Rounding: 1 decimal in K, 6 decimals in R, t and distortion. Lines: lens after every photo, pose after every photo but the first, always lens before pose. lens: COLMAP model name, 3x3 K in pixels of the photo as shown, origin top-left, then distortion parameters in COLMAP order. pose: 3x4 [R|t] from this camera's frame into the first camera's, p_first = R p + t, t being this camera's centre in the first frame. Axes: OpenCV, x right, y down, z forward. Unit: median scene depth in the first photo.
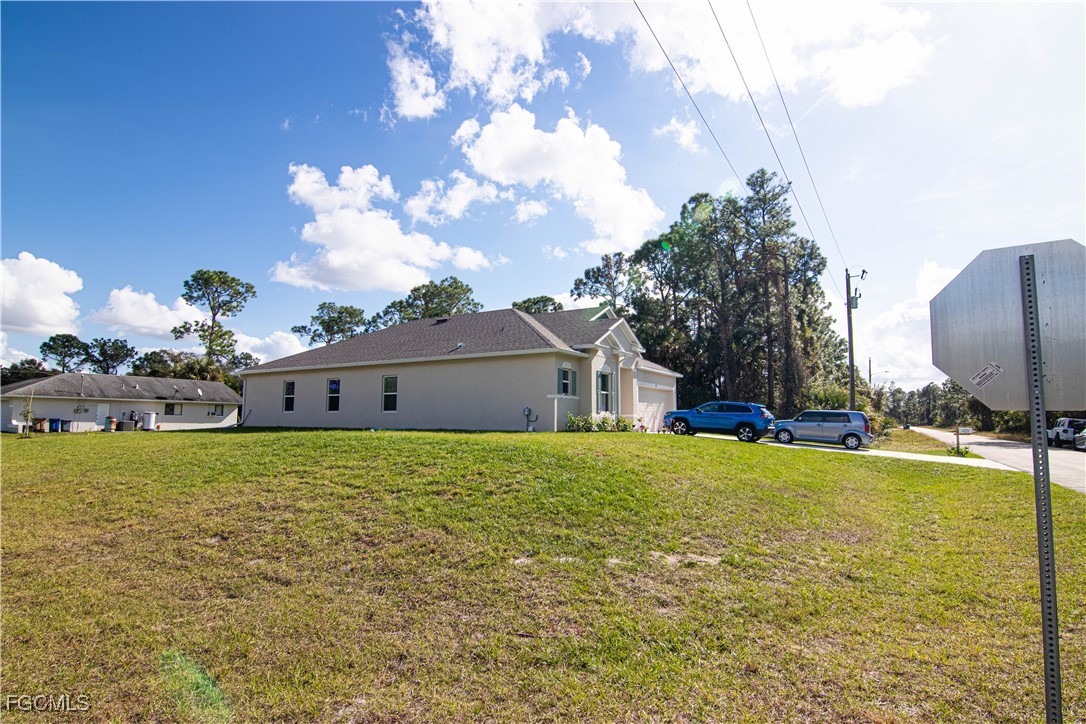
lens RADIAL K [[524.2, 0, 540.0], [0, 524.2, 366.0], [0, 0, 1]] dist [0.000435, -0.015261]
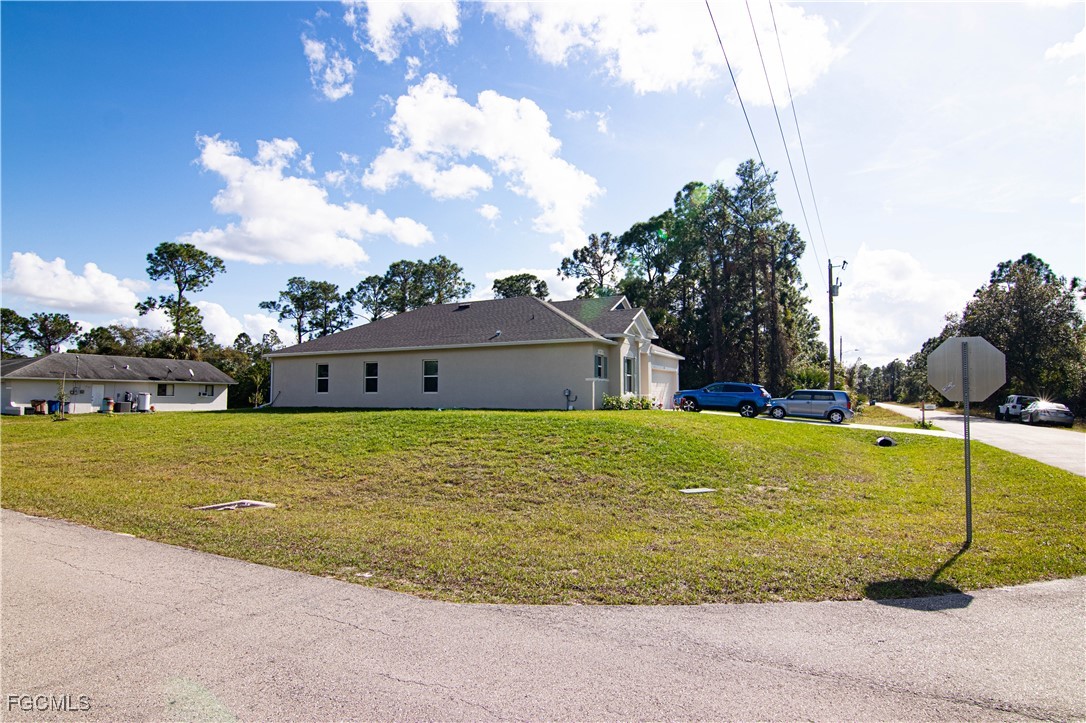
lens RADIAL K [[550.4, 0, 538.8], [0, 550.4, 363.7], [0, 0, 1]] dist [-0.001755, -0.016342]
pose [[0.997803, -0.001137, 0.066247, -0.066298], [-0.001581, 0.999159, 0.040963, -0.010226], [-0.066238, -0.040978, 0.996962, -0.077039]]
